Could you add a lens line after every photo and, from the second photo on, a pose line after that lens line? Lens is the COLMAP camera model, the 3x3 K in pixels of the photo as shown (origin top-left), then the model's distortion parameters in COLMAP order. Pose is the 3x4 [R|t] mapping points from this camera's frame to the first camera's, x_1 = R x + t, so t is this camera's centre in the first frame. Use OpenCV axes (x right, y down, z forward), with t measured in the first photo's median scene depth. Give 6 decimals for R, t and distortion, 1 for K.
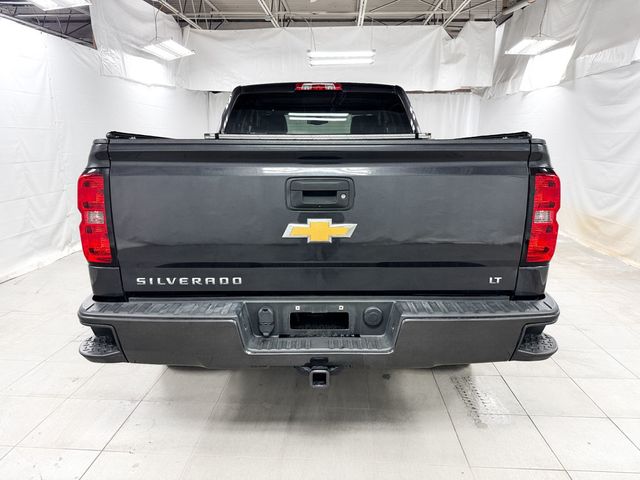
lens RADIAL K [[457.3, 0, 320.0], [0, 457.3, 240.0], [0, 0, 1]] dist [-0.006376, -0.003216]
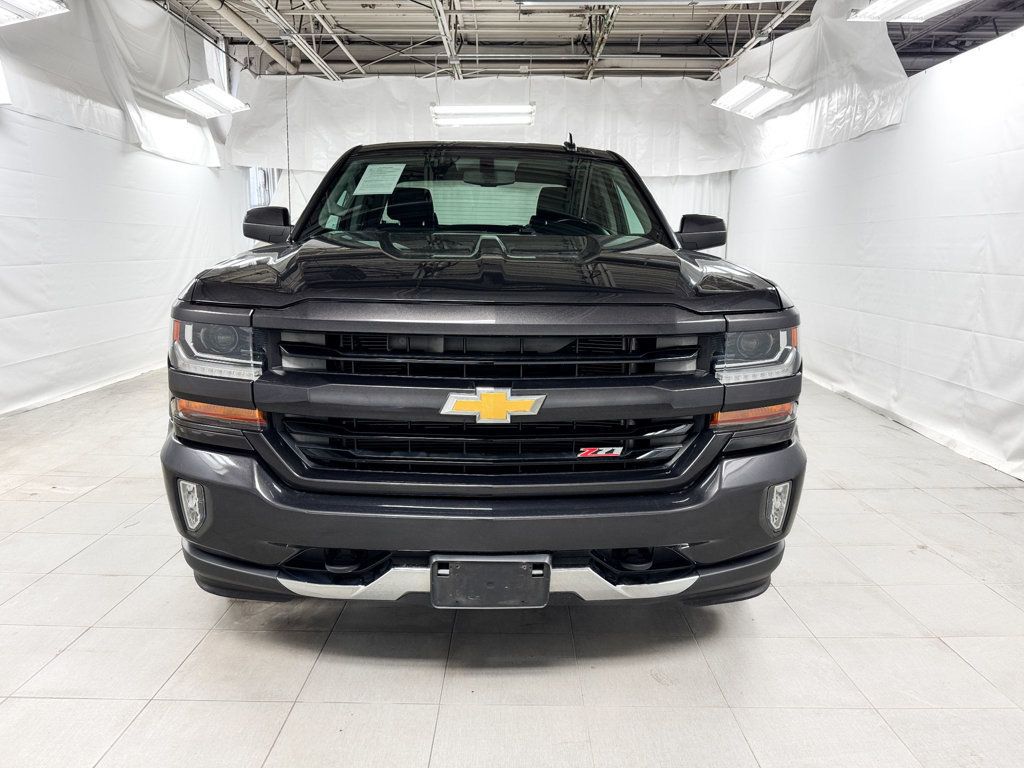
lens RADIAL K [[723.9, 0, 512.0], [0, 723.9, 384.0], [0, 0, 1]] dist [0.006048, -0.000758]
pose [[-0.999437, -0.004591, -0.033238, -0.009328], [-0.017178, 0.920941, 0.389324, -0.344115], [0.028823, 0.389676, -0.920501, 1.666614]]
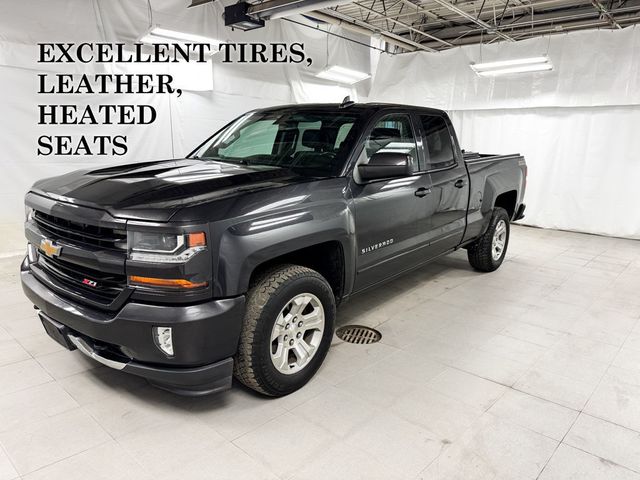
lens RADIAL K [[452.5, 0, 320.0], [0, 452.5, 240.0], [0, 0, 1]] dist [0.006048, -0.000758]
pose [[-0.766426, -0.161519, 0.621694, -0.508829], [0.103008, 0.924437, 0.367160, -0.348601], [-0.634020, 0.345440, -0.691874, 1.495469]]
